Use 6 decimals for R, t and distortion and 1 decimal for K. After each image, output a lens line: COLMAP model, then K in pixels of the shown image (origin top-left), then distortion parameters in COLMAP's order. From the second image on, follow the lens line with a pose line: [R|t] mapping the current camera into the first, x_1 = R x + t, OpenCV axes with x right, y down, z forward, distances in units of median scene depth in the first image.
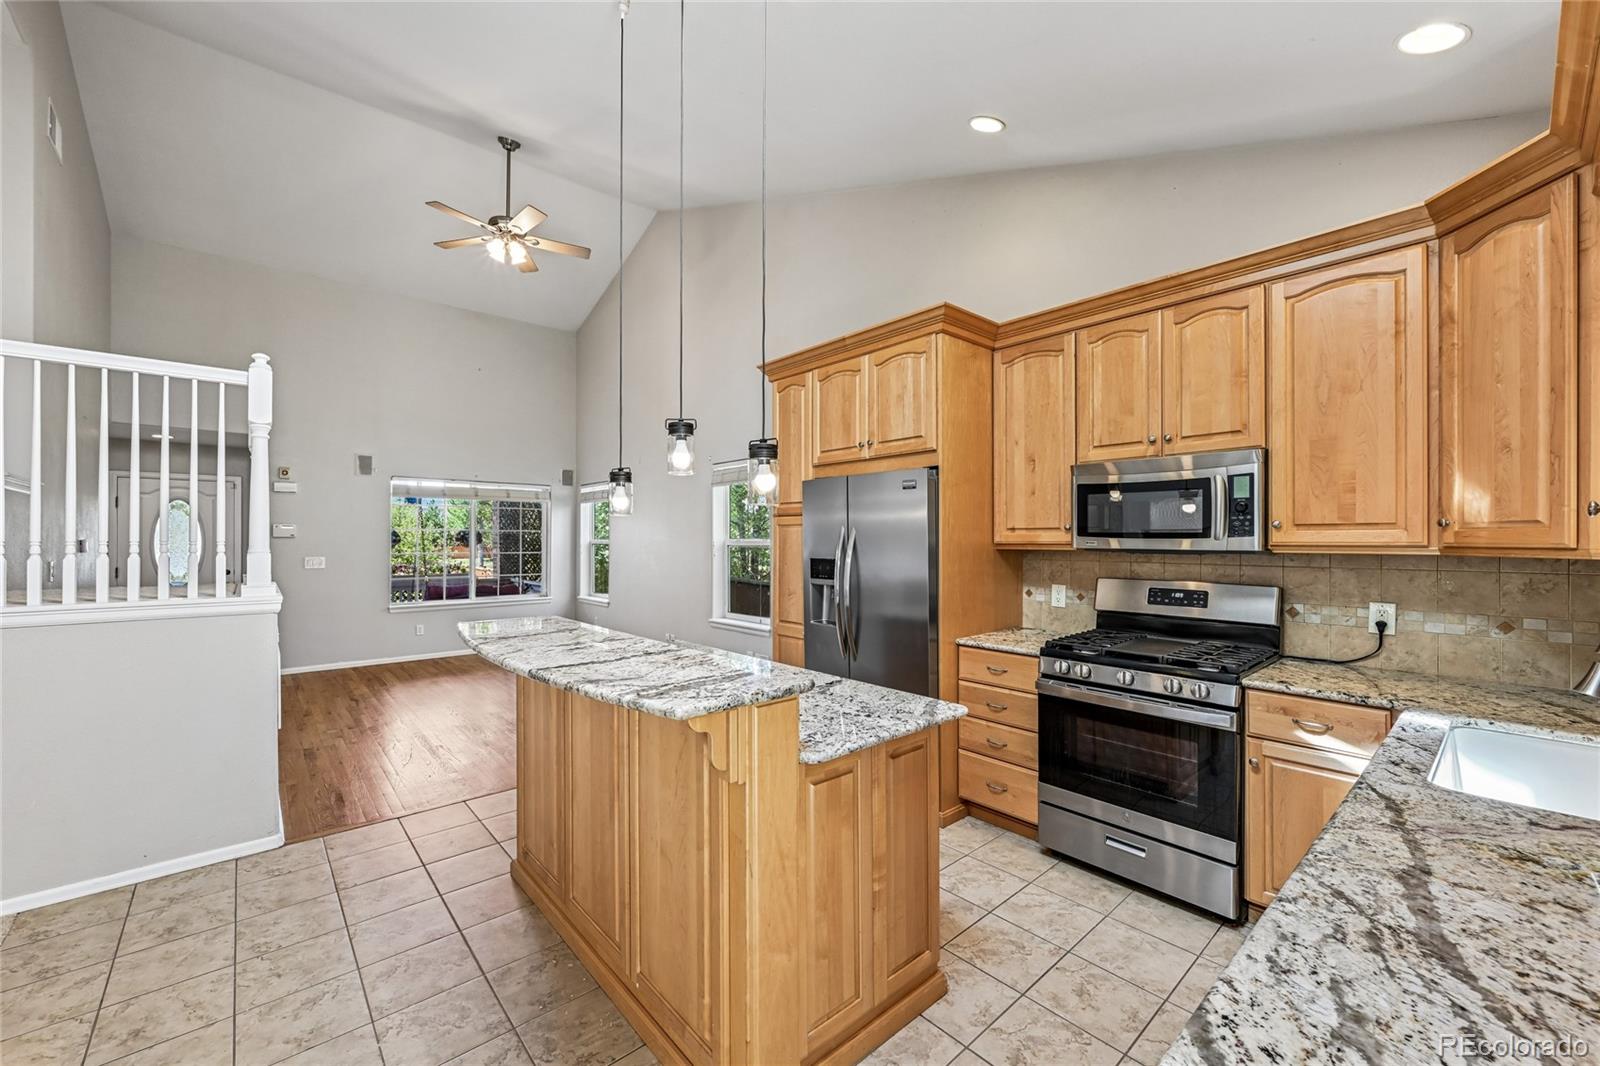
lens RADIAL K [[627.4, 0, 799.3], [0, 627.4, 537.4], [0, 0, 1]] dist [-0.002962, 0.000410]
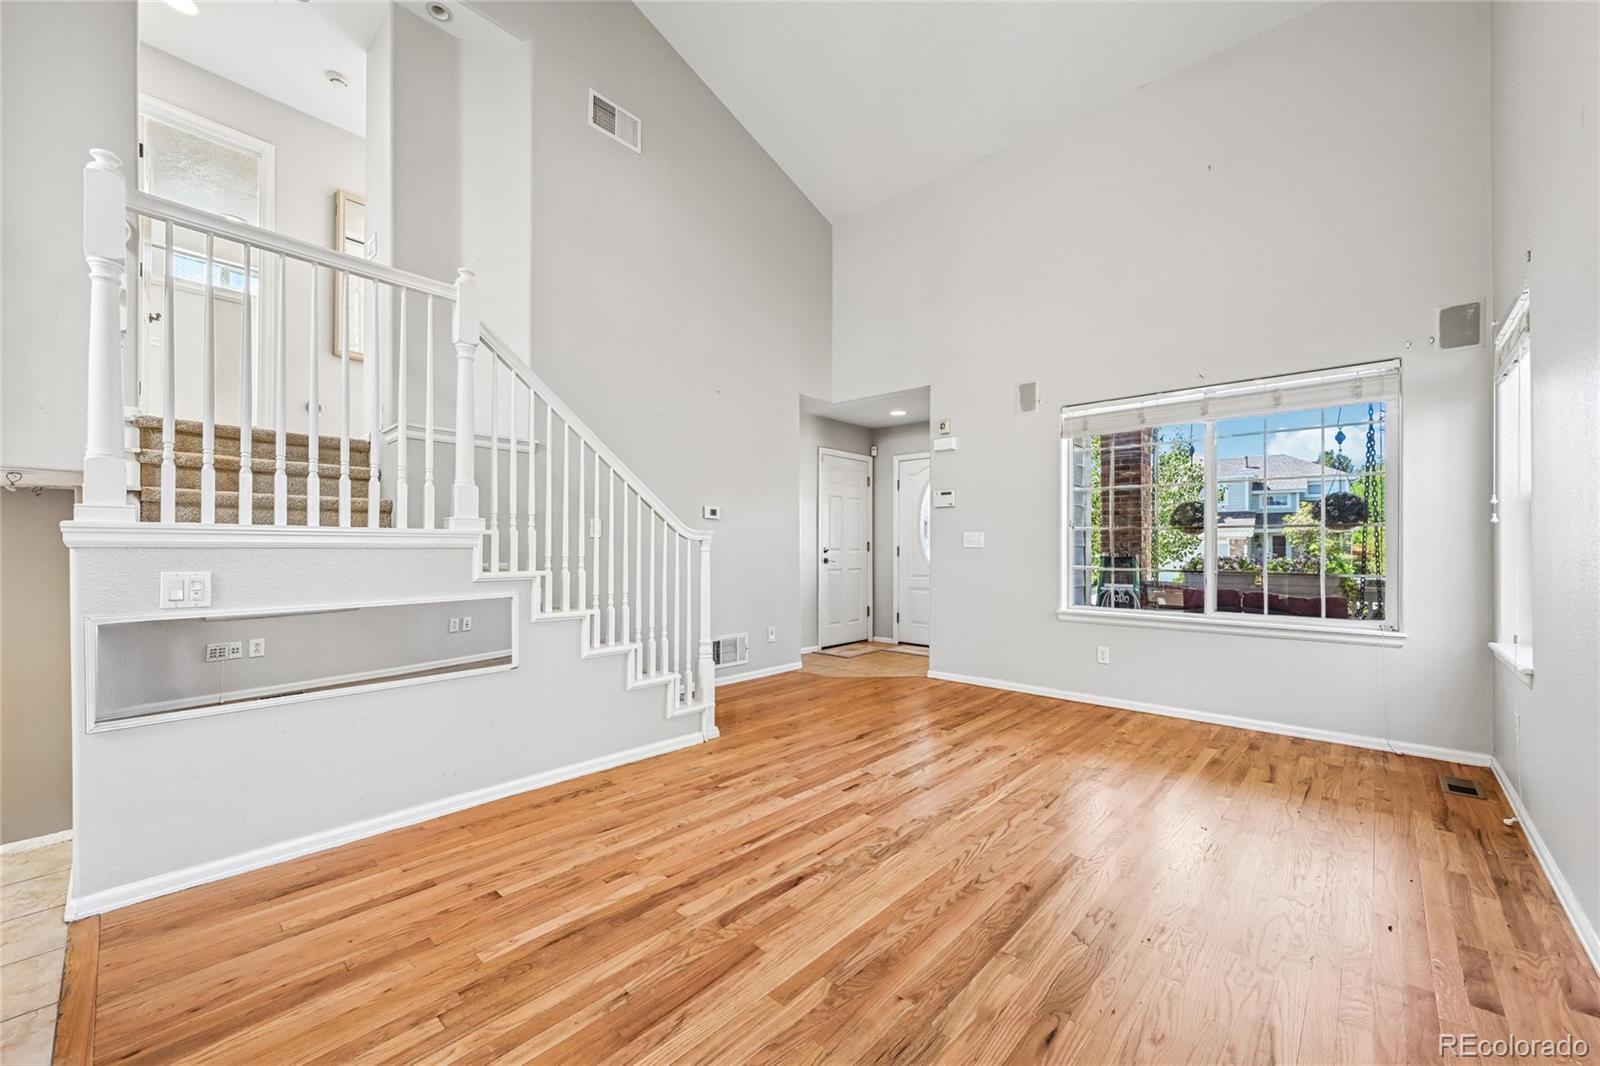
lens RADIAL K [[627.4, 0, 808.0], [0, 627.4, 540.5], [0, 0, 1]] dist [-0.002962, 0.000410]
pose [[0.112479, -0.012623, -0.993574, -0.101751], [-0.000865, 0.999918, -0.012801, 0.105107], [0.993654, 0.002300, 0.112459, 1.478204]]
